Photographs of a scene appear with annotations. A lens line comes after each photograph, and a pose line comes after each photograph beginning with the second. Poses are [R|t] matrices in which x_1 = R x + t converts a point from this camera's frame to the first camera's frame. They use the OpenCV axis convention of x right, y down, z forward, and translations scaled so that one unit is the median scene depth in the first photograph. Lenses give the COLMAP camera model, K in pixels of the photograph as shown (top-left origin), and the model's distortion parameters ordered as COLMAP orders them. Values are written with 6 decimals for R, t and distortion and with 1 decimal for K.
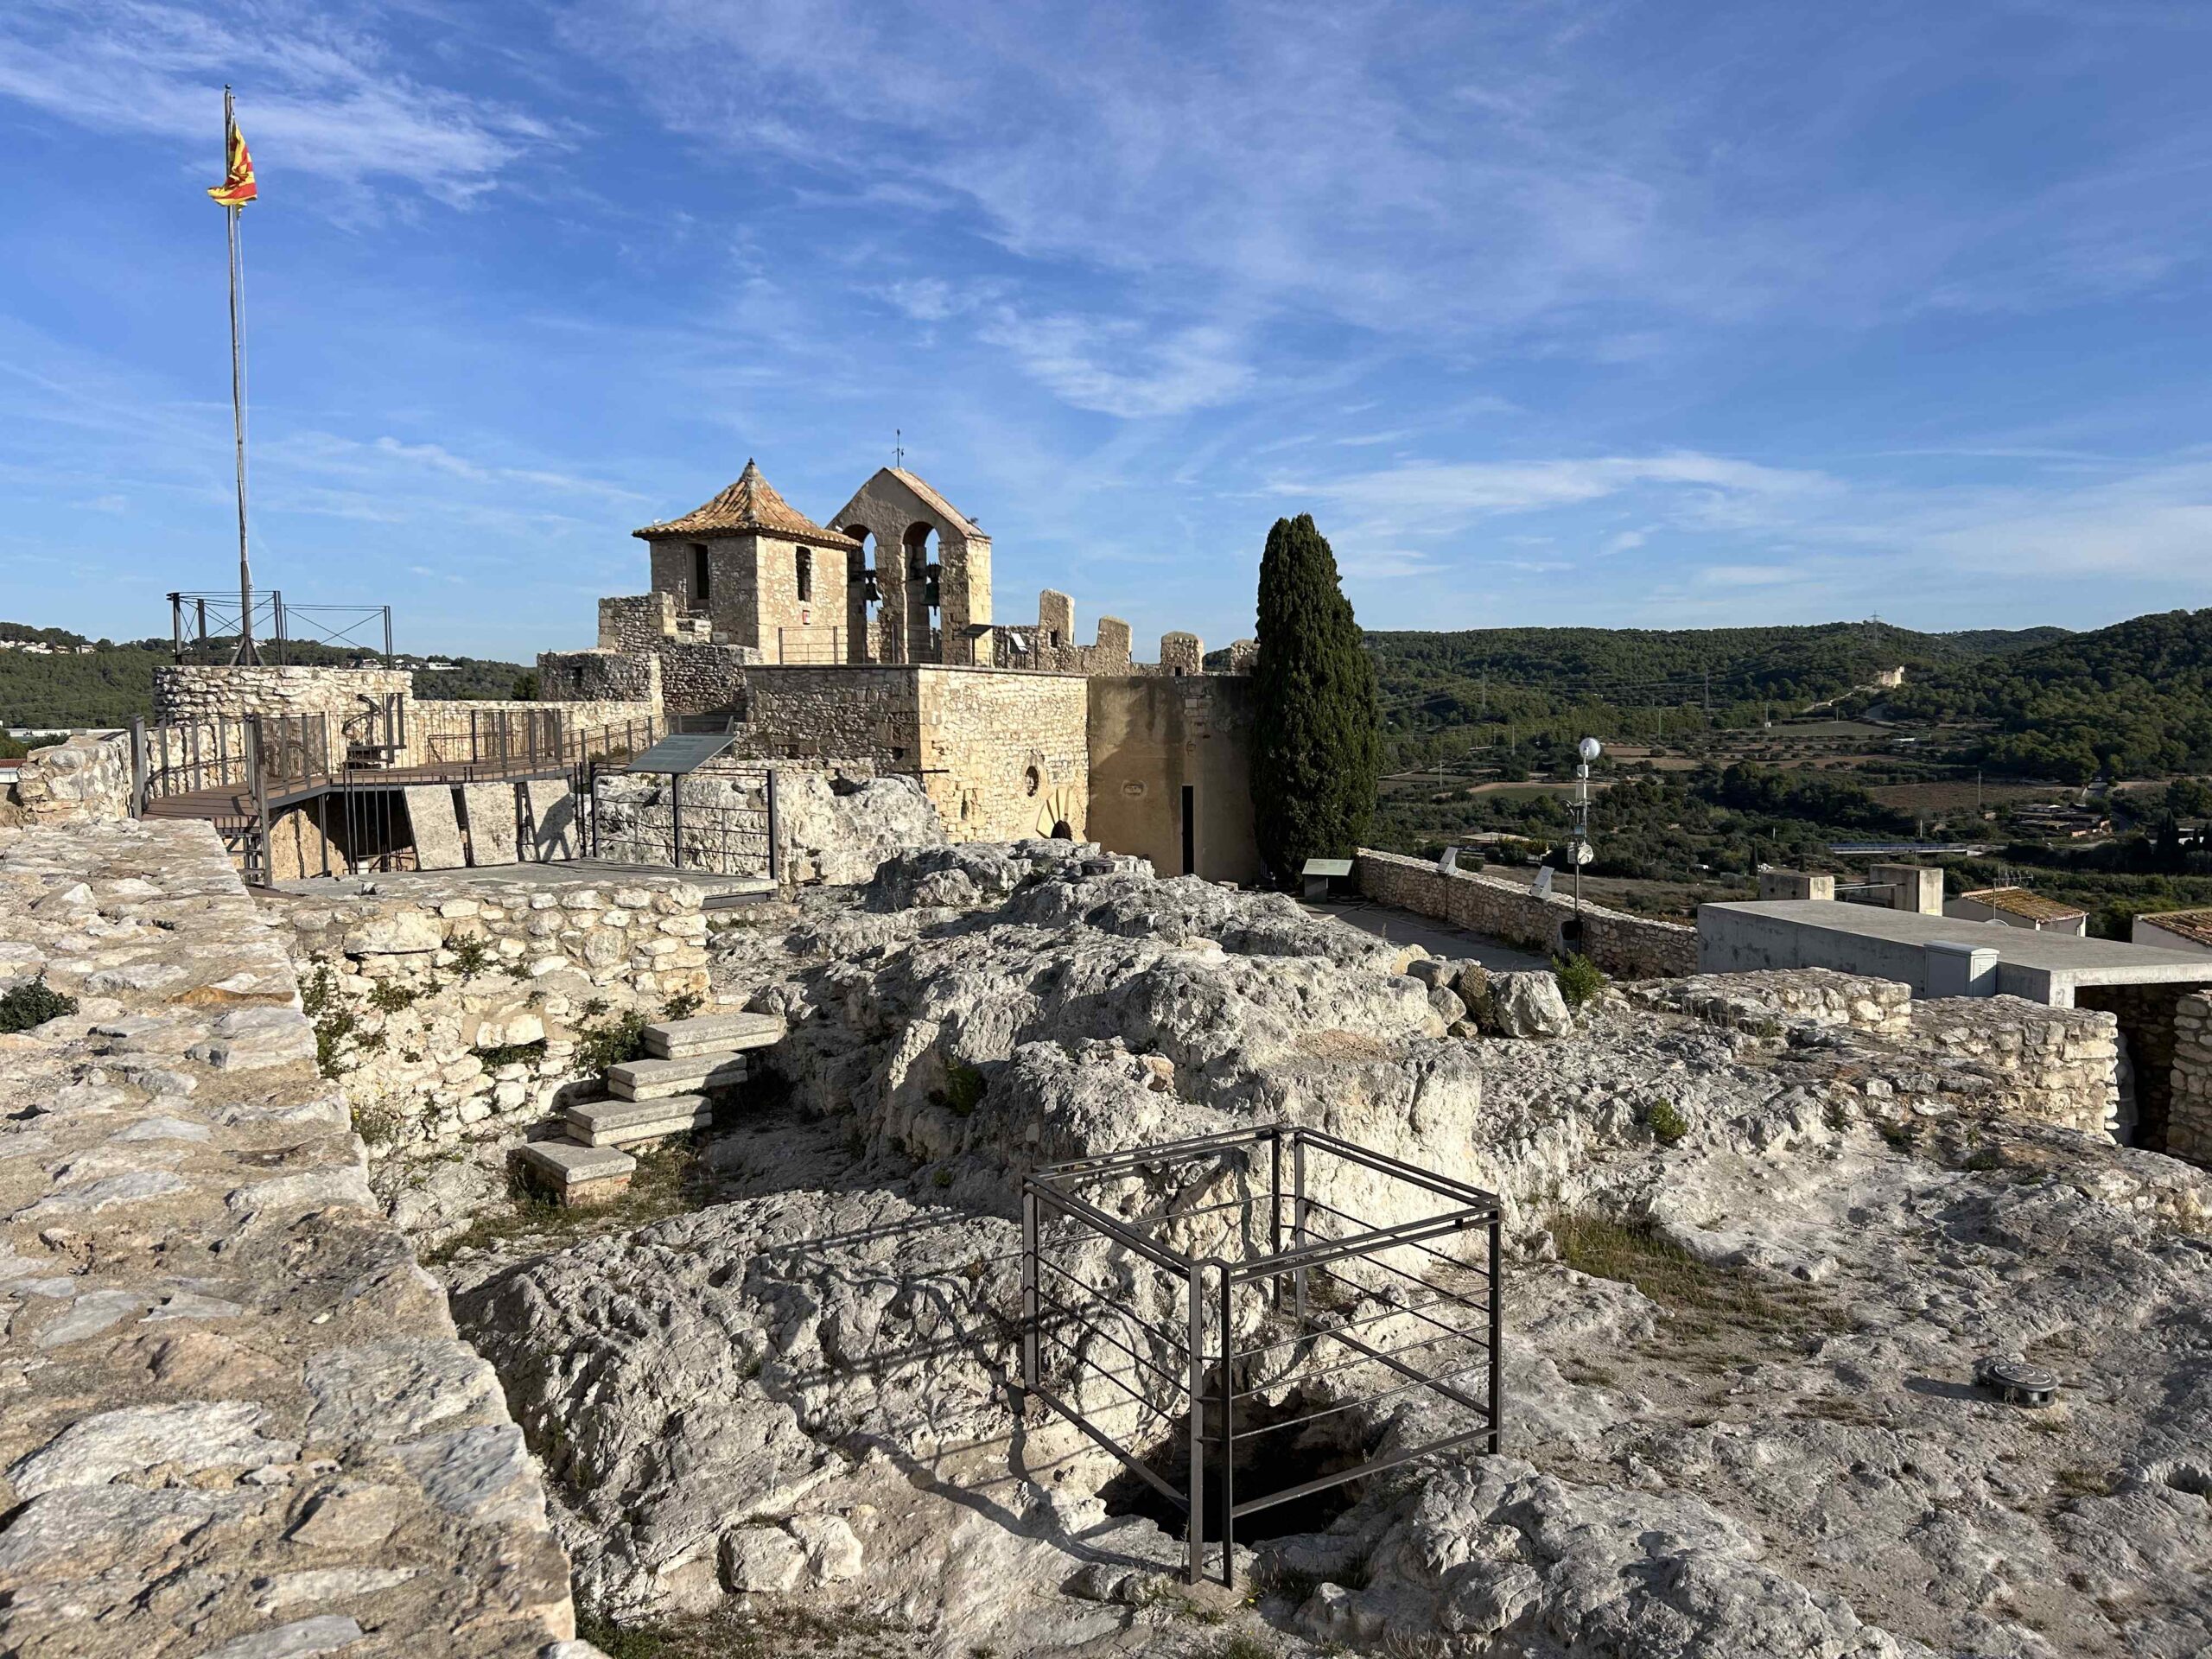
lens RADIAL K [[1663.3, 0, 1103.7], [0, 1663.3, 825.4], [0, 0, 1]] dist [0.063957, -0.068358]
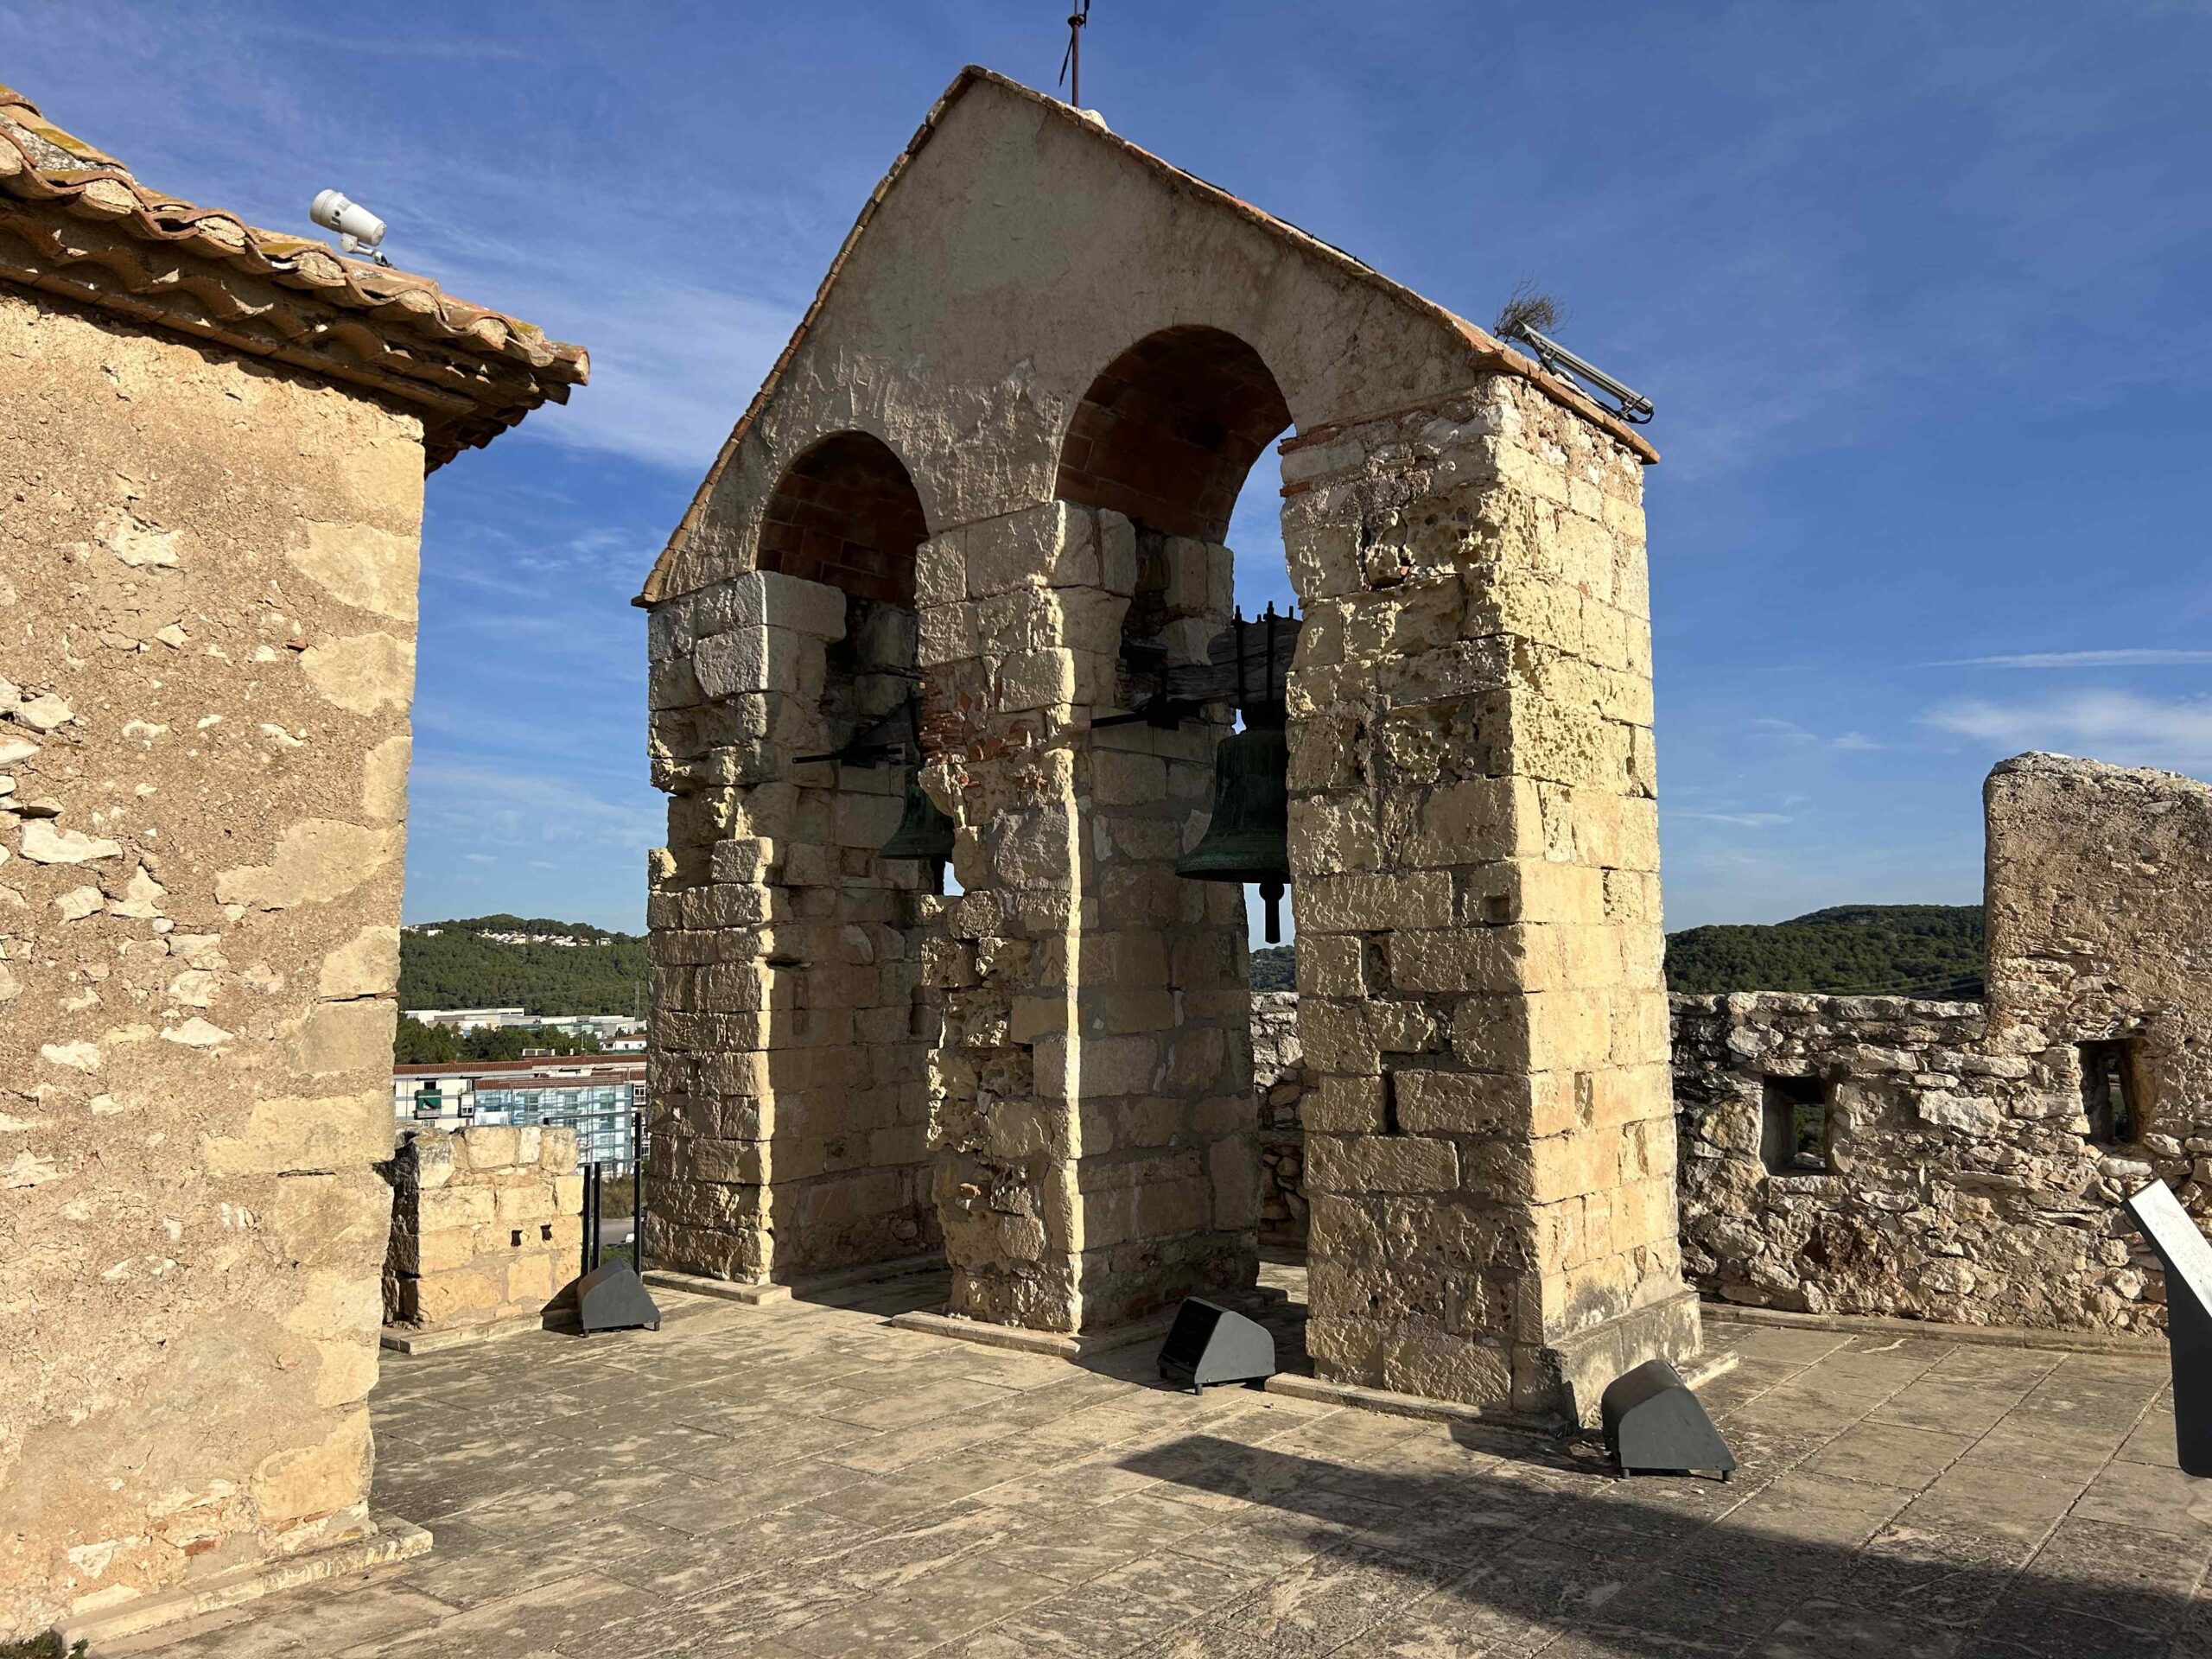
lens RADIAL K [[1663.3, 0, 1105.5], [0, 1663.3, 832.1], [0, 0, 1]] dist [0.063957, -0.068358]
pose [[0.966657, -0.027041, -0.254644, -0.086977], [-0.014817, 0.986837, -0.161040, -0.125511], [0.255646, 0.159443, 0.953532, 0.959531]]
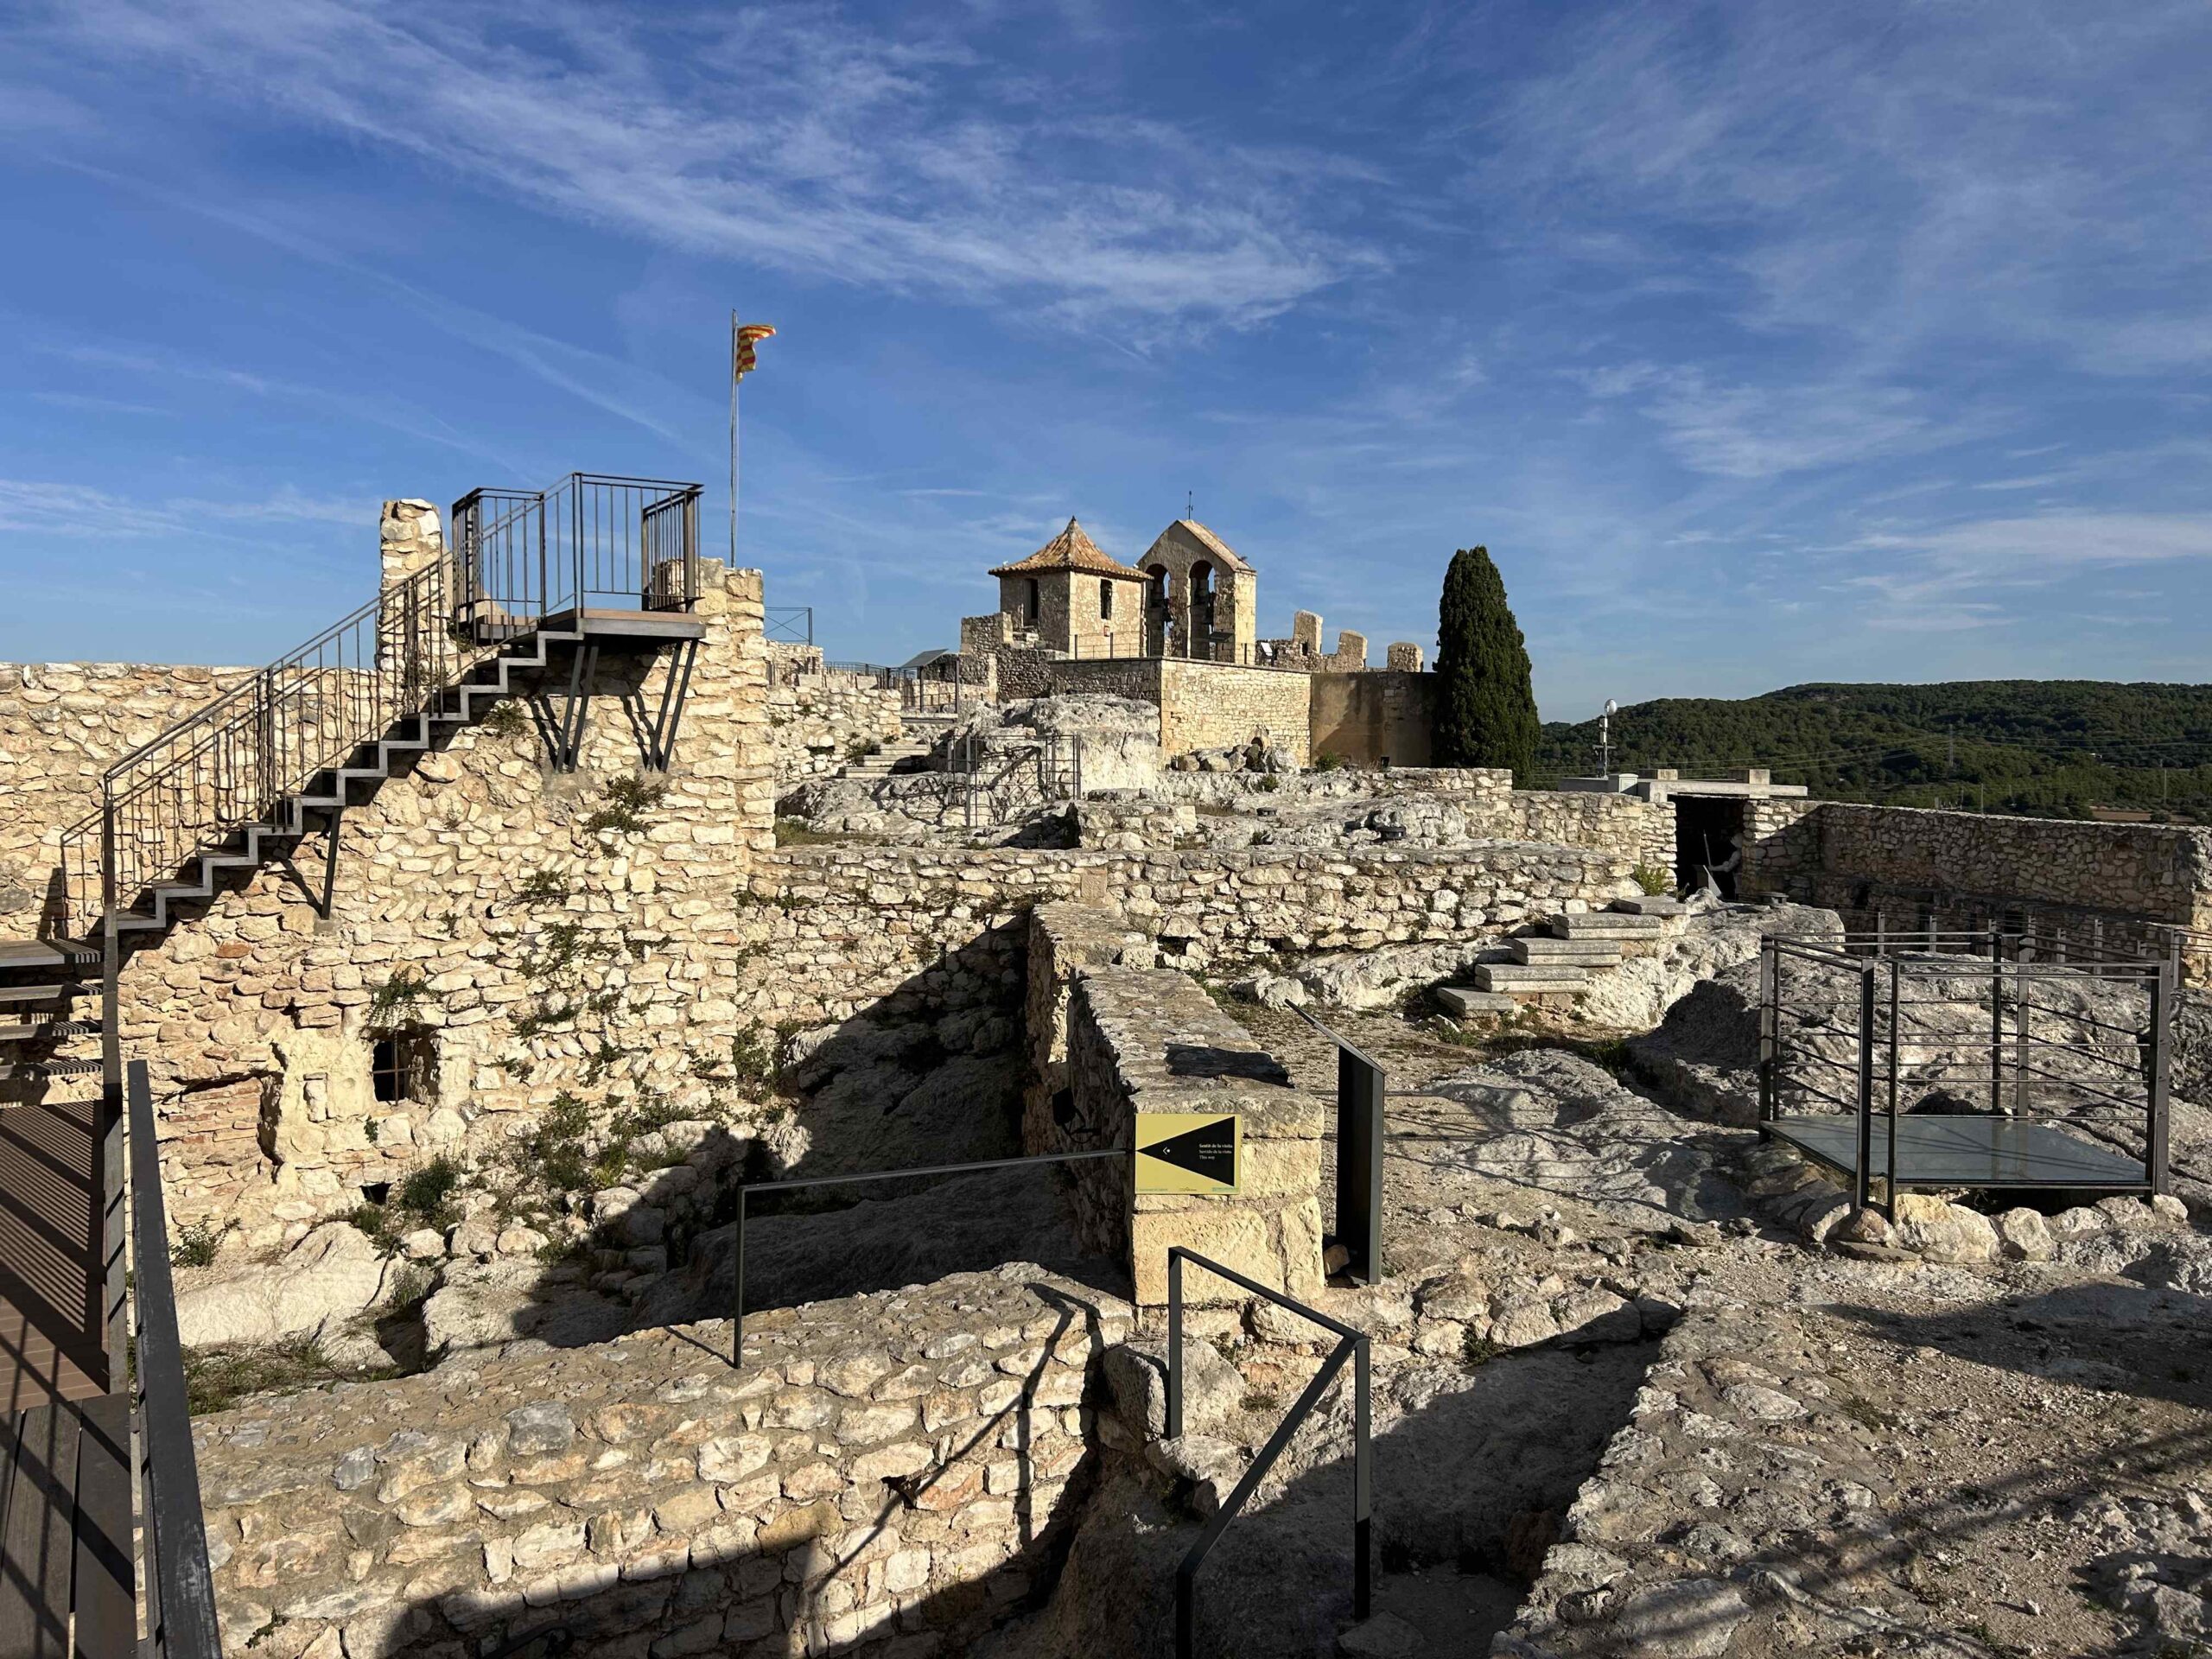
lens RADIAL K [[1663.3, 0, 1107.8], [0, 1663.3, 832.7], [0, 0, 1]] dist [0.063957, -0.068358]
pose [[0.968799, 0.023141, -0.246764, 0.164434], [-0.030052, 0.999254, -0.024275, 0.074037], [0.246018, 0.030933, 0.968771, -0.315986]]
